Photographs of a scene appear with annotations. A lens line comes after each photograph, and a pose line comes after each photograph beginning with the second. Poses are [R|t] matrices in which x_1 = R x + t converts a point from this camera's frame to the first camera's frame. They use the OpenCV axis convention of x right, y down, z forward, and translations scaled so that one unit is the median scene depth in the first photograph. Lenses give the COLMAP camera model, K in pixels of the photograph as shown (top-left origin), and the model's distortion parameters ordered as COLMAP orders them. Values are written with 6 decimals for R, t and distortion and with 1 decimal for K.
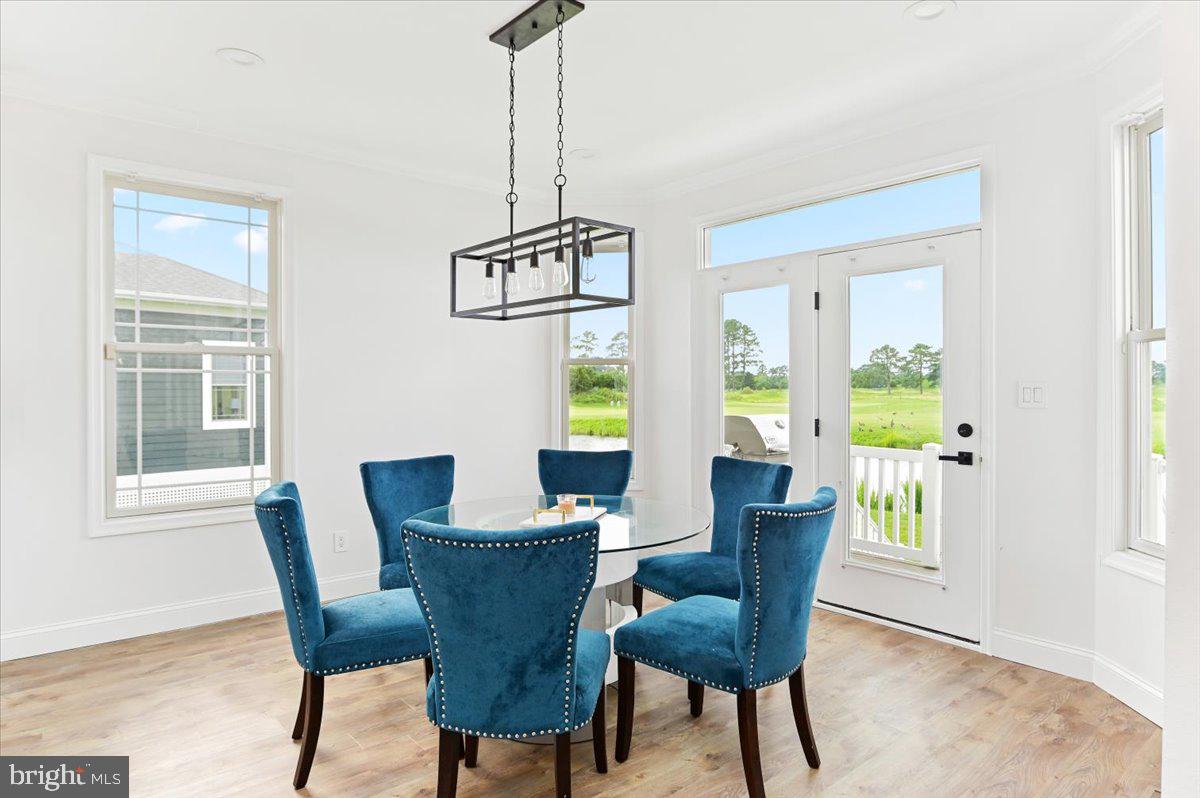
lens RADIAL K [[699.1, 0, 596.3], [0, 699.1, 386.1], [0, 0, 1]] dist [-0.000512, -0.000128]
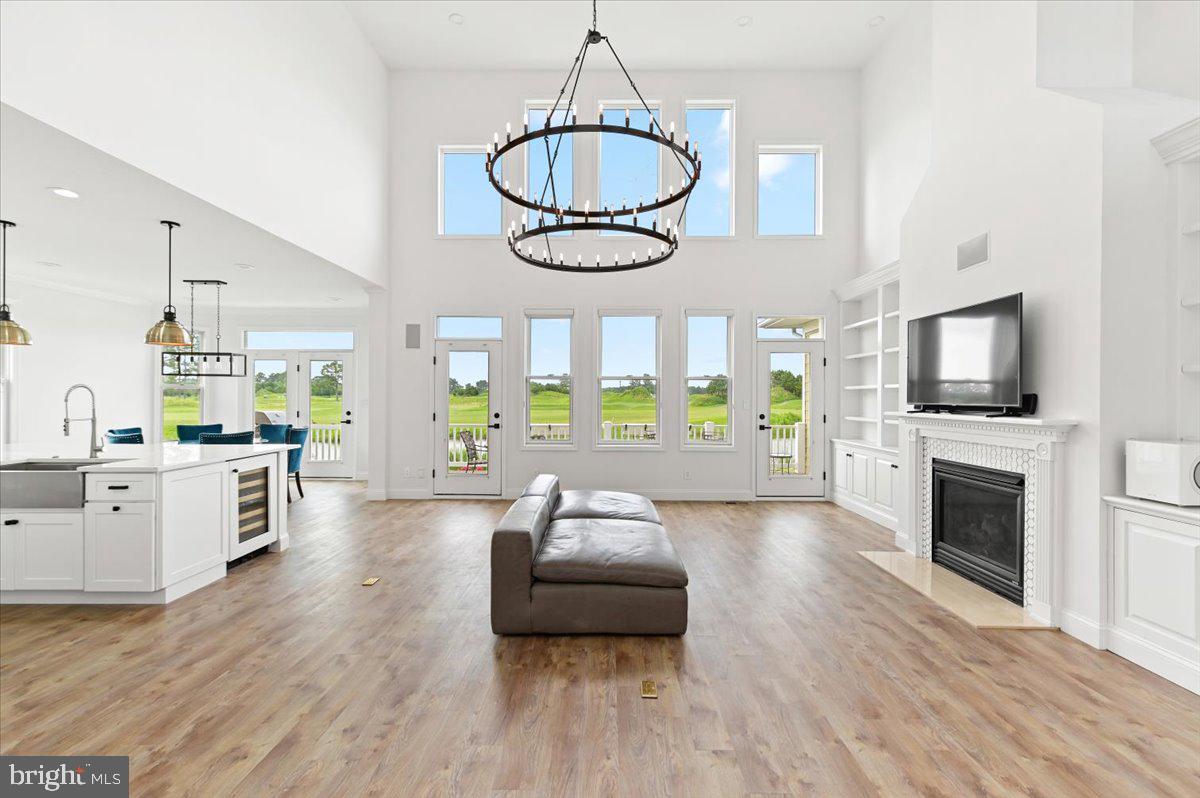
lens RADIAL K [[516.0, 0, 600.0], [0, 516.0, 399.0], [0, 0, 1]] dist [-0.001280, 0.000134]
pose [[0.648679, 0.001894, 0.761060, -0.461379], [-0.006021, 0.999978, 0.002644, -0.015423], [-0.761039, -0.006297, 0.648676, -1.226655]]
